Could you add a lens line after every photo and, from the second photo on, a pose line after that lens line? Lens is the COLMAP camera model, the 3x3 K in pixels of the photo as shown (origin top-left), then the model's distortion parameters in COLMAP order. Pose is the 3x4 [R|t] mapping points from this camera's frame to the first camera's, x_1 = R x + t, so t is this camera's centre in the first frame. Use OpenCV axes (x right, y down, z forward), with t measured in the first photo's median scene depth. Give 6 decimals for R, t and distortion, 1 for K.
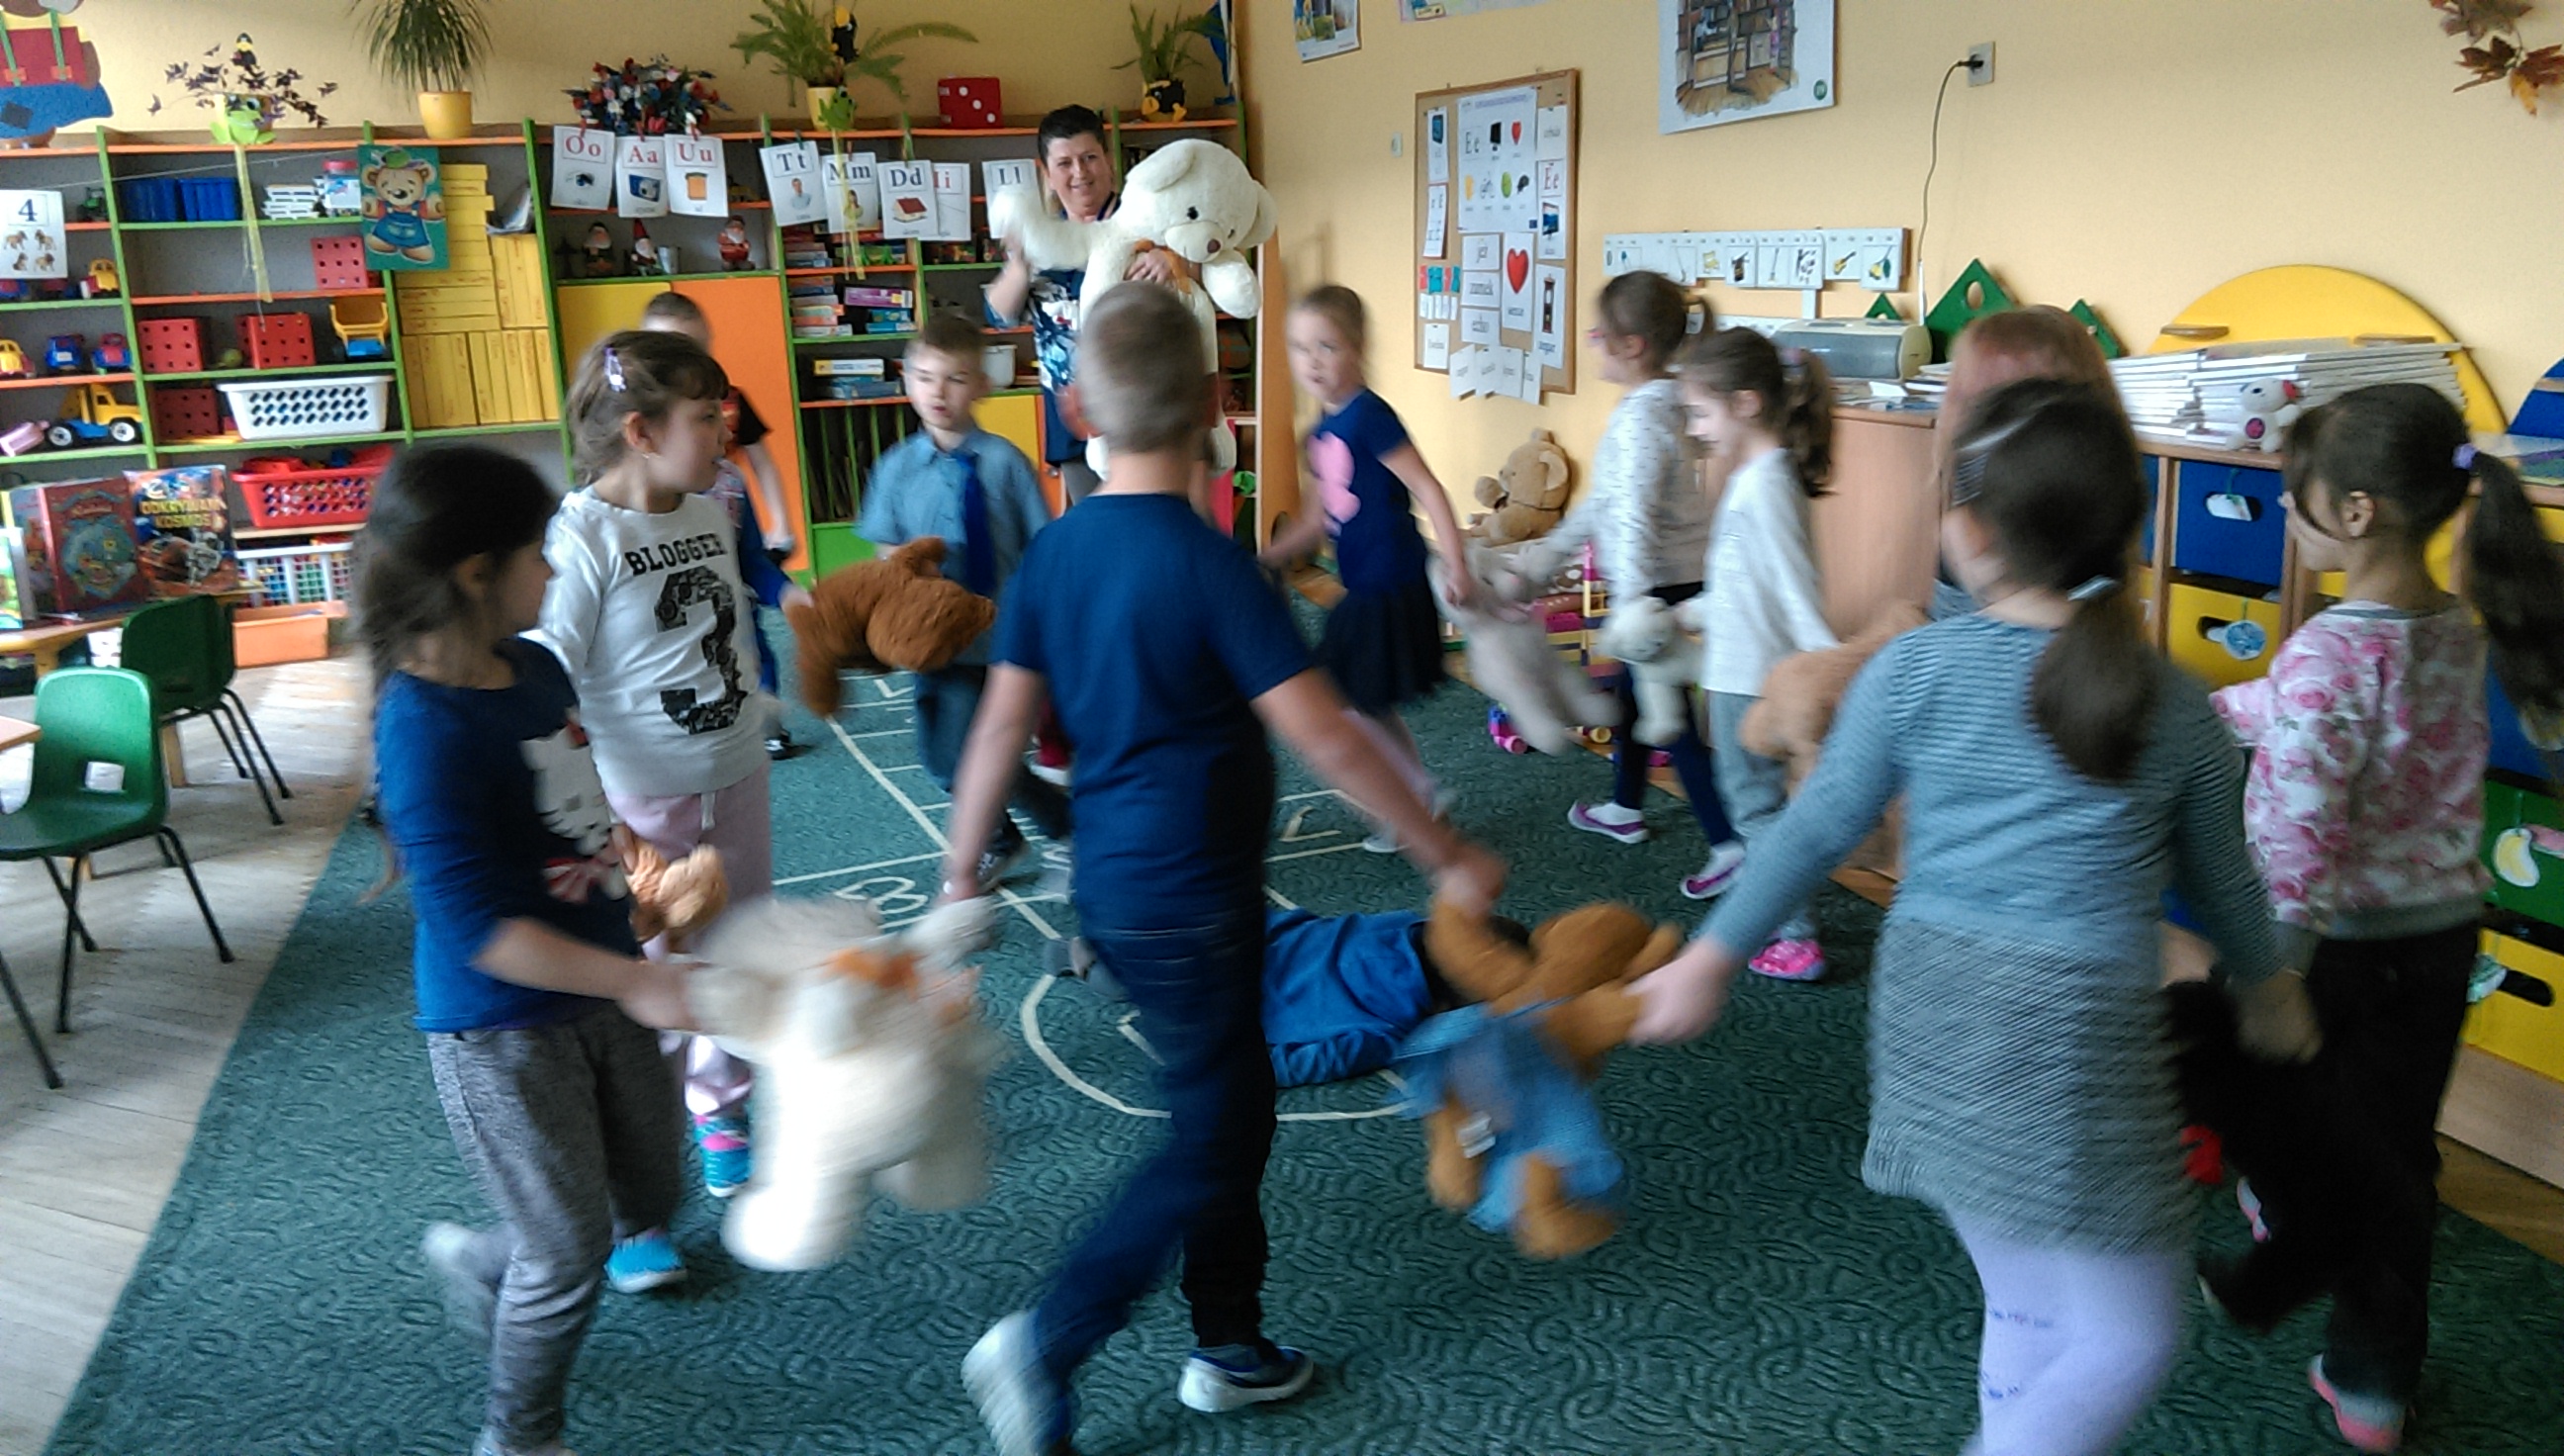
lens RADIAL K [[2108.1, 0, 1282.0], [0, 2108.1, 728.0], [0, 0, 1]] dist [0.088235, -0.161552]
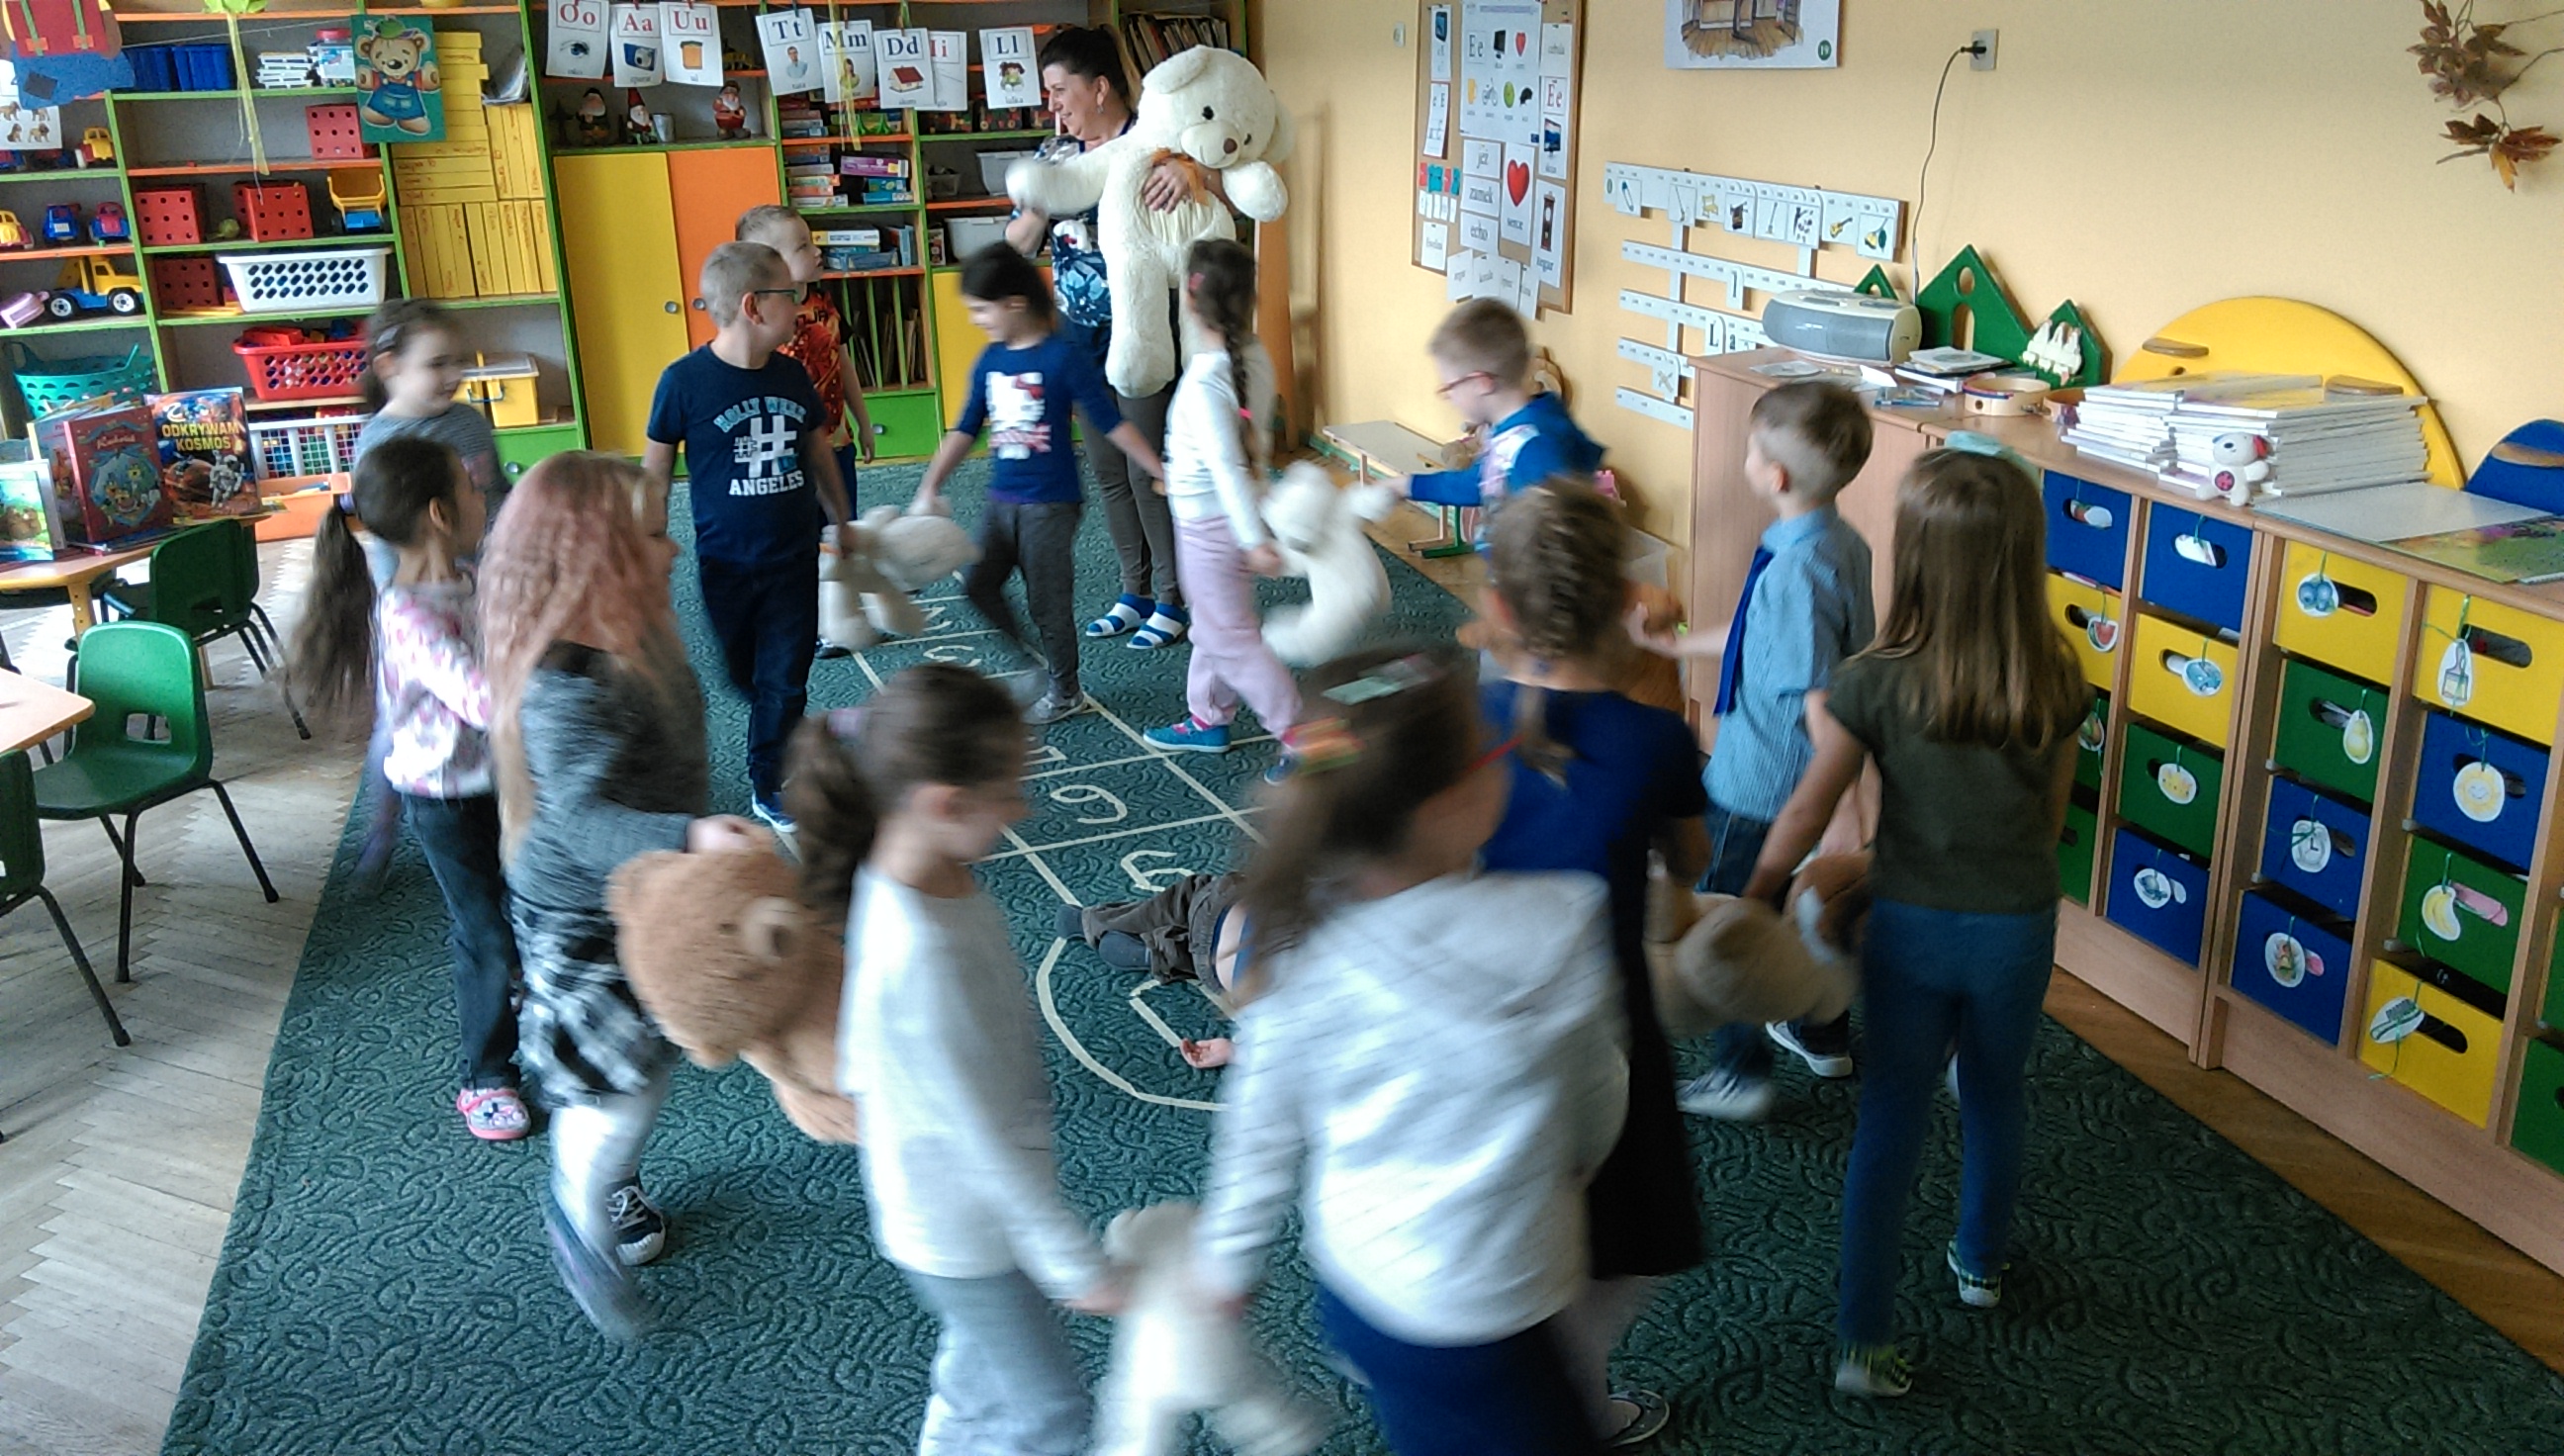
lens RADIAL K [[2119.0, 0, 1277.6], [0, 2119.0, 689.6], [0, 0, 1]] dist [0.079981, -0.145673]
pose [[0.999847, 0.013975, 0.010560, -0.012658], [-0.014959, 0.994902, 0.099735, -0.094570], [-0.009113, -0.099878, 0.994958, -0.035657]]
